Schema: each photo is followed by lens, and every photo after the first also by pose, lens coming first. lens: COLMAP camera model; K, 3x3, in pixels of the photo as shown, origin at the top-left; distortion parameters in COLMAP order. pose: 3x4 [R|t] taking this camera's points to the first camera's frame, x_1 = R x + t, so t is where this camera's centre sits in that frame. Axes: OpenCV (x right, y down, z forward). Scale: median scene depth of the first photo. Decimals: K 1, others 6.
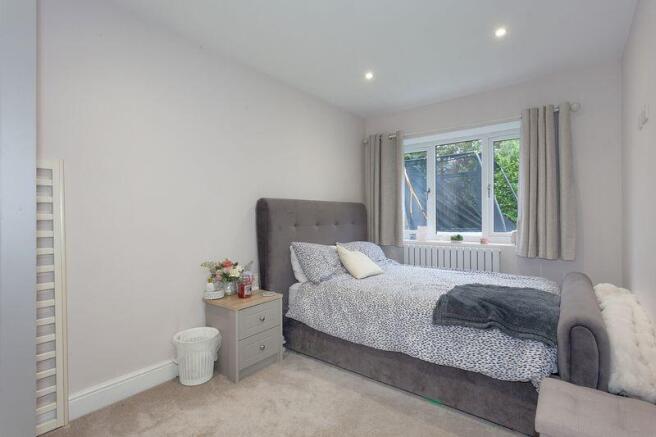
lens RADIAL K [[317.3, 0, 322.1], [0, 317.3, 217.2], [0, 0, 1]] dist [-0.000983, 0.004345]
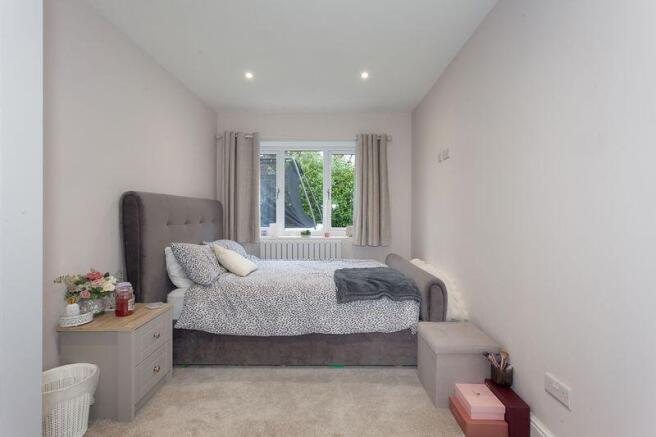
lens RADIAL K [[317.3, 0, 323.5], [0, 317.3, 216.8], [0, 0, 1]] dist [-0.000983, 0.004345]
pose [[0.784931, -0.000193, 0.619584, -0.337209], [-0.004605, 0.999971, 0.006145, -0.001447], [-0.619566, -0.007676, 0.784907, 0.060910]]
